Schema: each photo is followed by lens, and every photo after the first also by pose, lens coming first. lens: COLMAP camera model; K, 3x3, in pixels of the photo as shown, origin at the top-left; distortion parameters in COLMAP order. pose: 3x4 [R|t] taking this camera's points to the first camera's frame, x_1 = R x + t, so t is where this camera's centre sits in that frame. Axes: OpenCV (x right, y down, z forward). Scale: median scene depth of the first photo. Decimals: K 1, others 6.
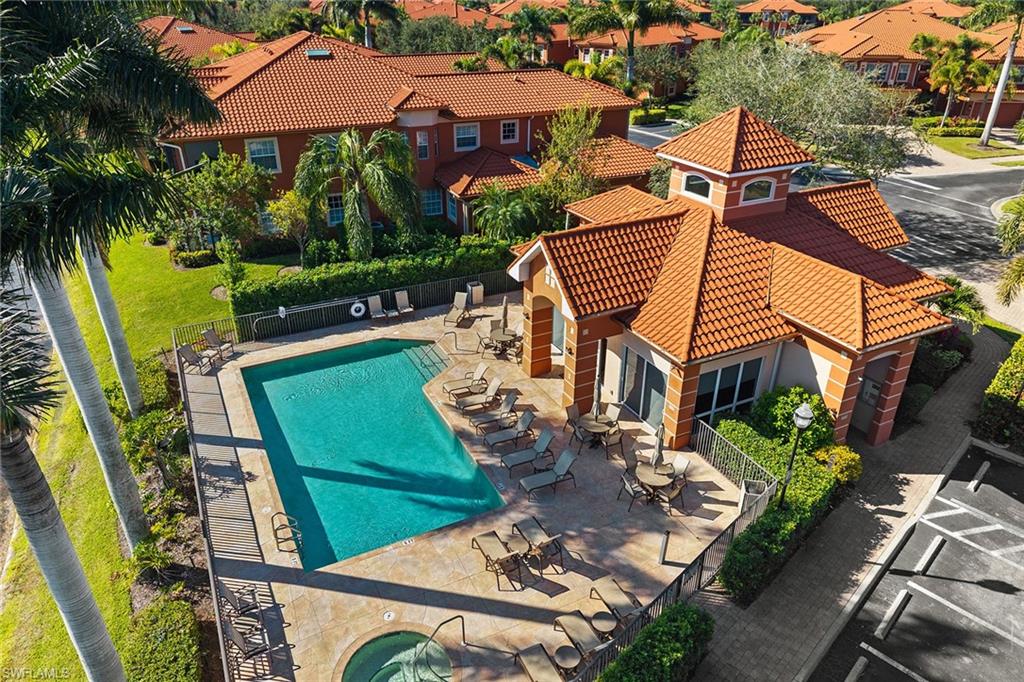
lens RADIAL K [[682.8, 0, 512.0], [0, 682.8, 341.0], [0, 0, 1]] dist [-0.001291, -0.000673]
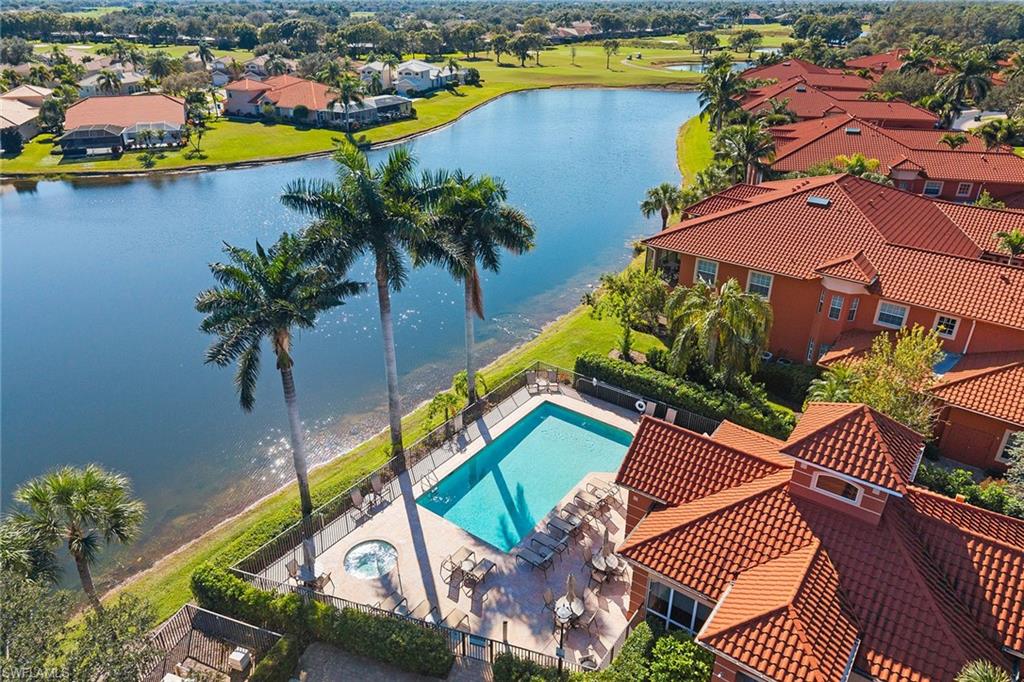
lens RADIAL K [[682.8, 0, 512.0], [0, 682.8, 341.0], [0, 0, 1]] dist [-0.001291, -0.000673]
pose [[0.445270, 0.397962, -0.802098, 0.846040], [-0.413821, 0.885855, 0.209793, -0.413902], [0.794032, 0.238510, 0.559130, 0.029468]]
